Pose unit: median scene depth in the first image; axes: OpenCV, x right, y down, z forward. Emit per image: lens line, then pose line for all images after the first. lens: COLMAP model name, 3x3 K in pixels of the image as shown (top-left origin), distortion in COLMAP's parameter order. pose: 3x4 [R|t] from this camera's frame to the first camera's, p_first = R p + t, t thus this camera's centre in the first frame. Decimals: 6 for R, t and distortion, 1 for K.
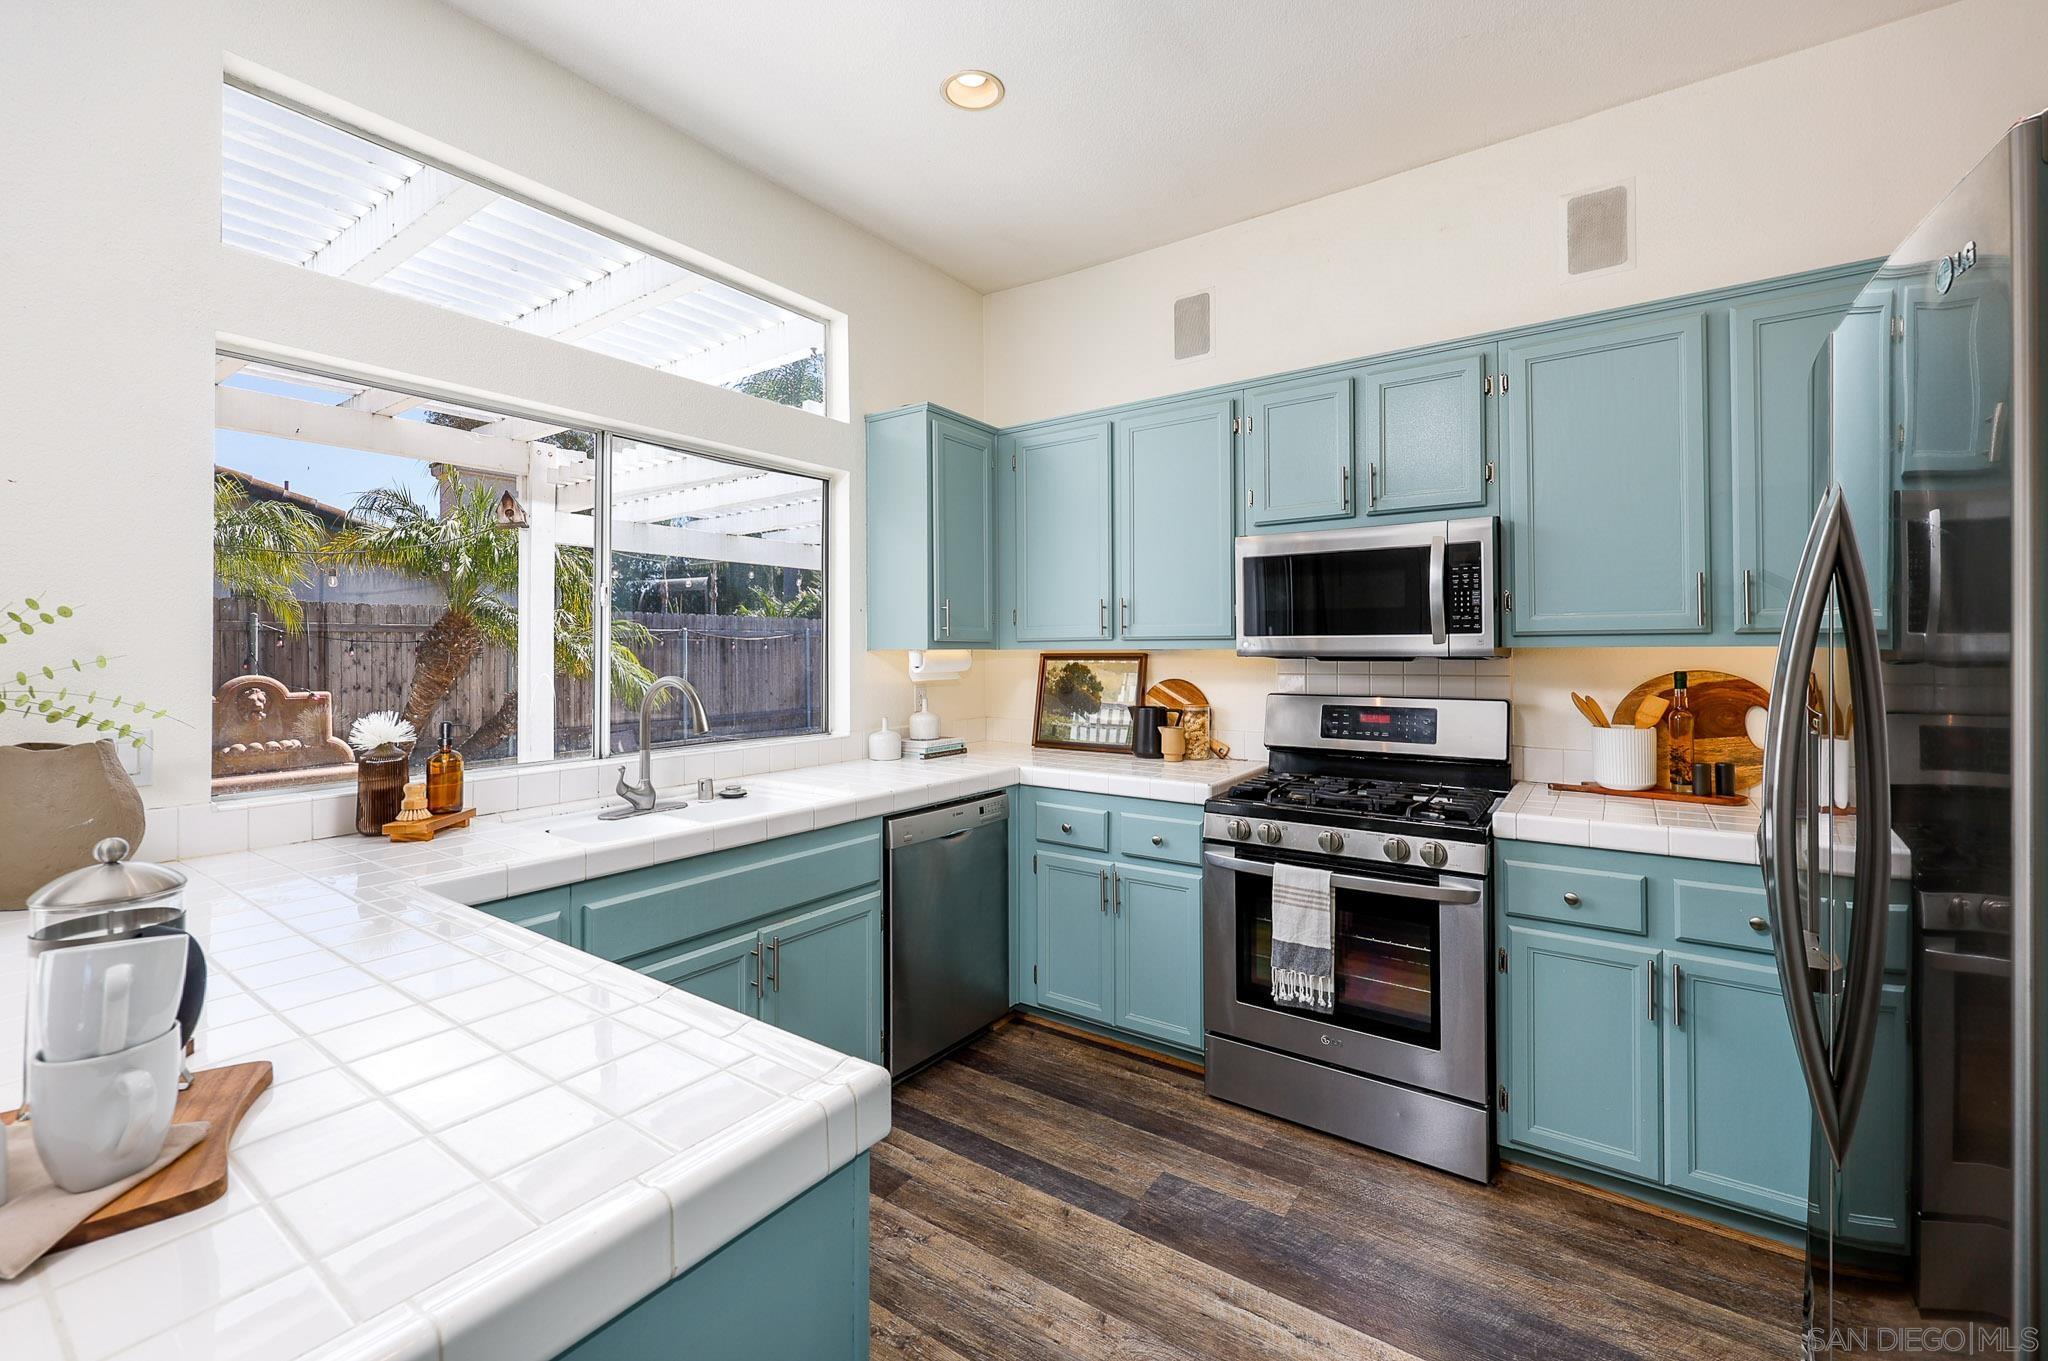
lens RADIAL K [[850.1, 0, 1023.2], [0, 850.1, 648.3], [0, 0, 1]] dist [-0.000745, 0.000166]
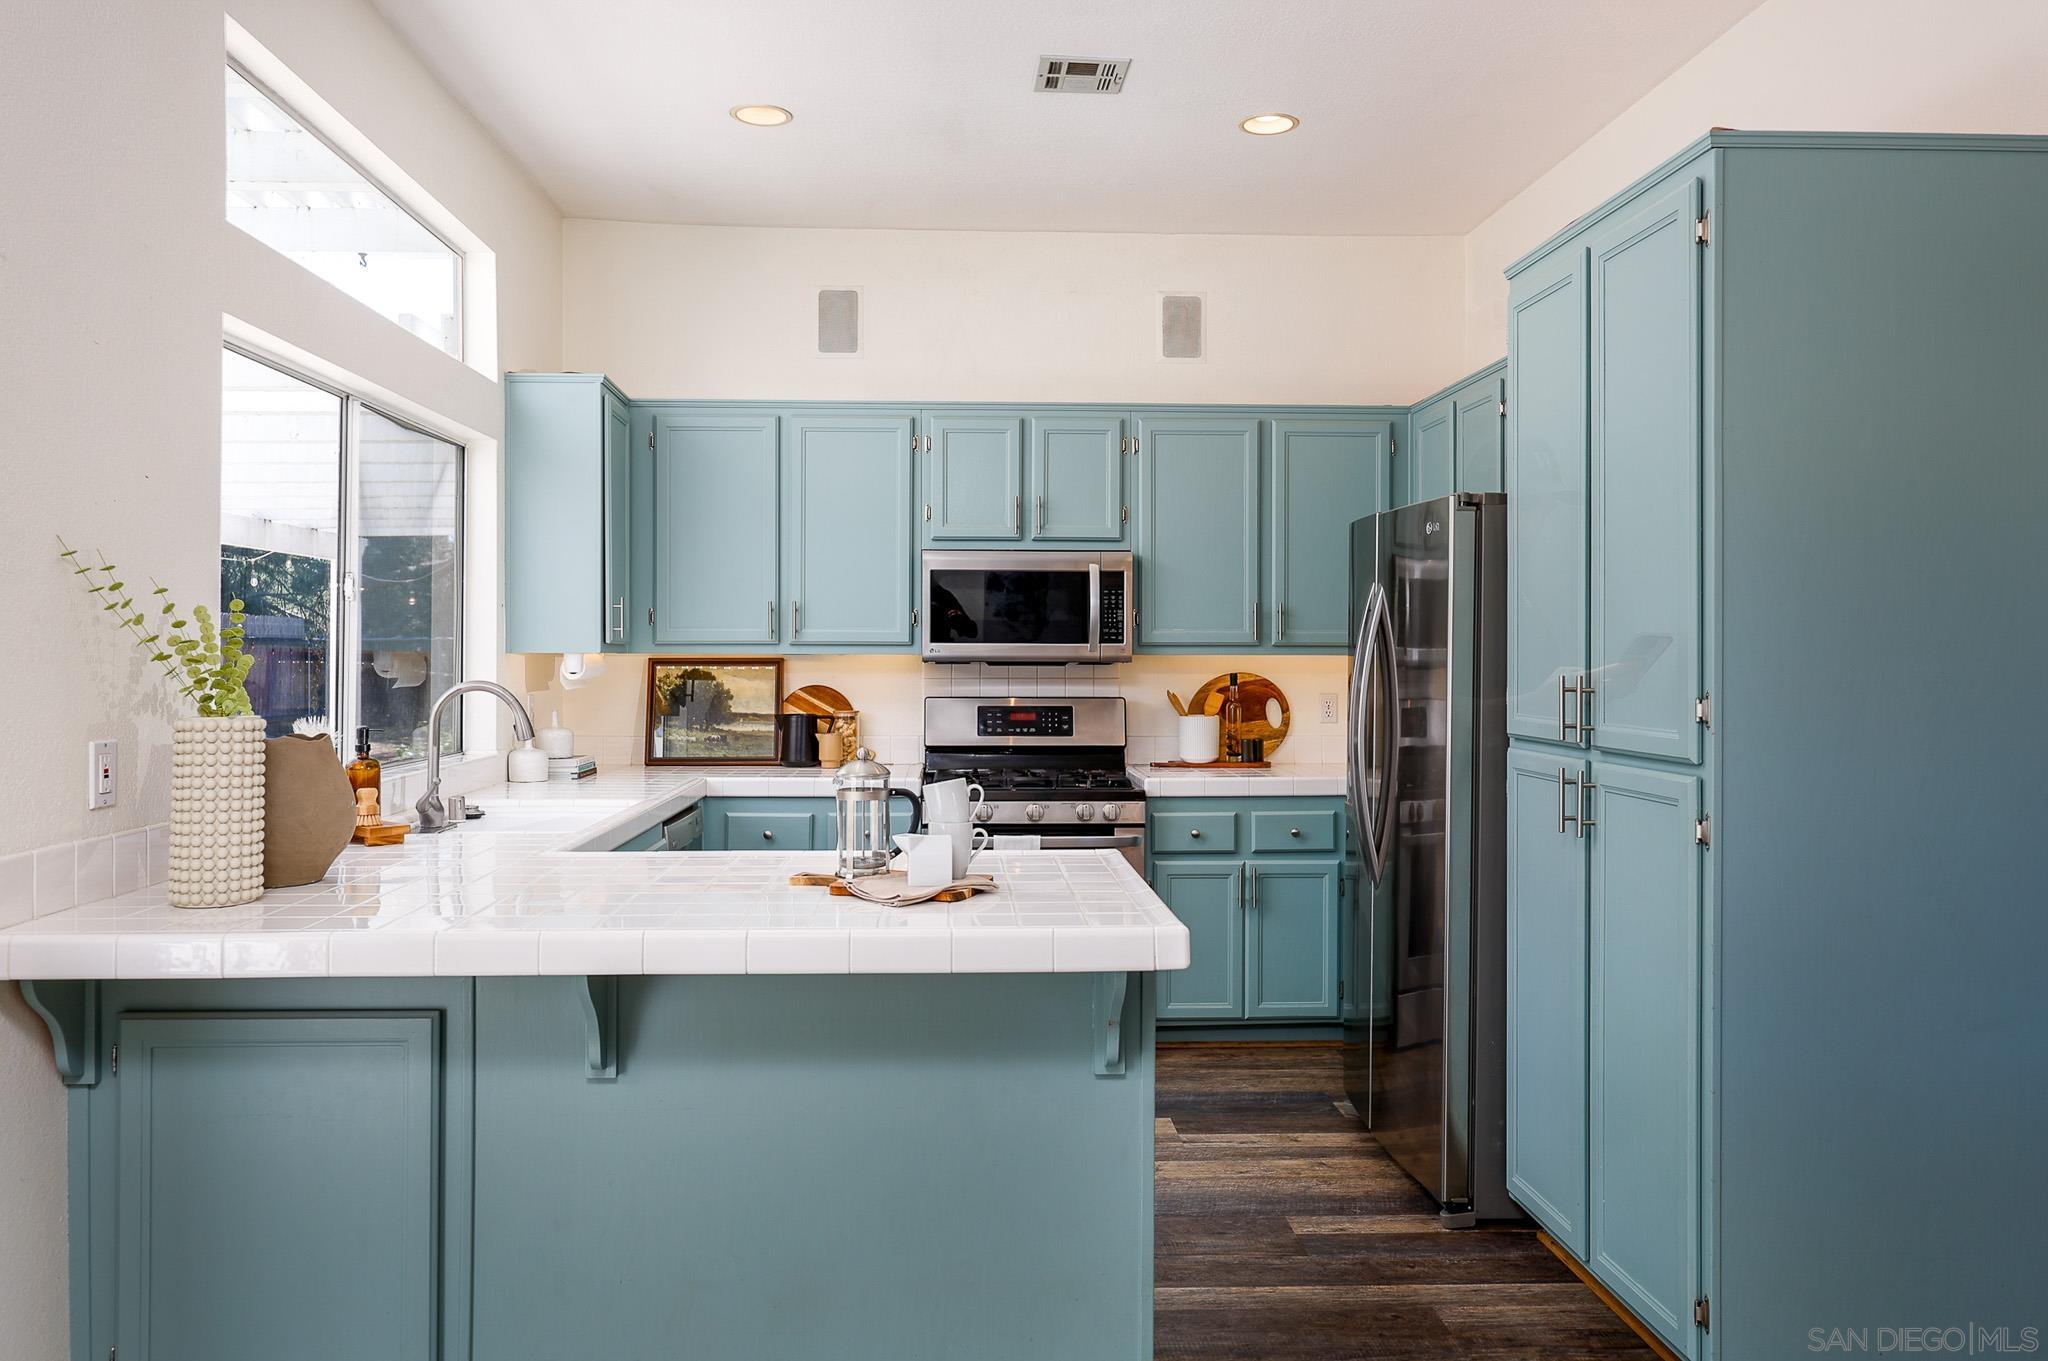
lens RADIAL K [[1464.0, 0, 1024.0], [0, 1464.0, 680.5], [0, 0, 1]] dist [-0.002348, -0.000530]
pose [[0.784411, -0.005727, 0.620215, -0.806110], [-0.007279, 0.999803, 0.018439, -0.001531], [-0.620198, -0.018978, 0.784215, -0.537068]]
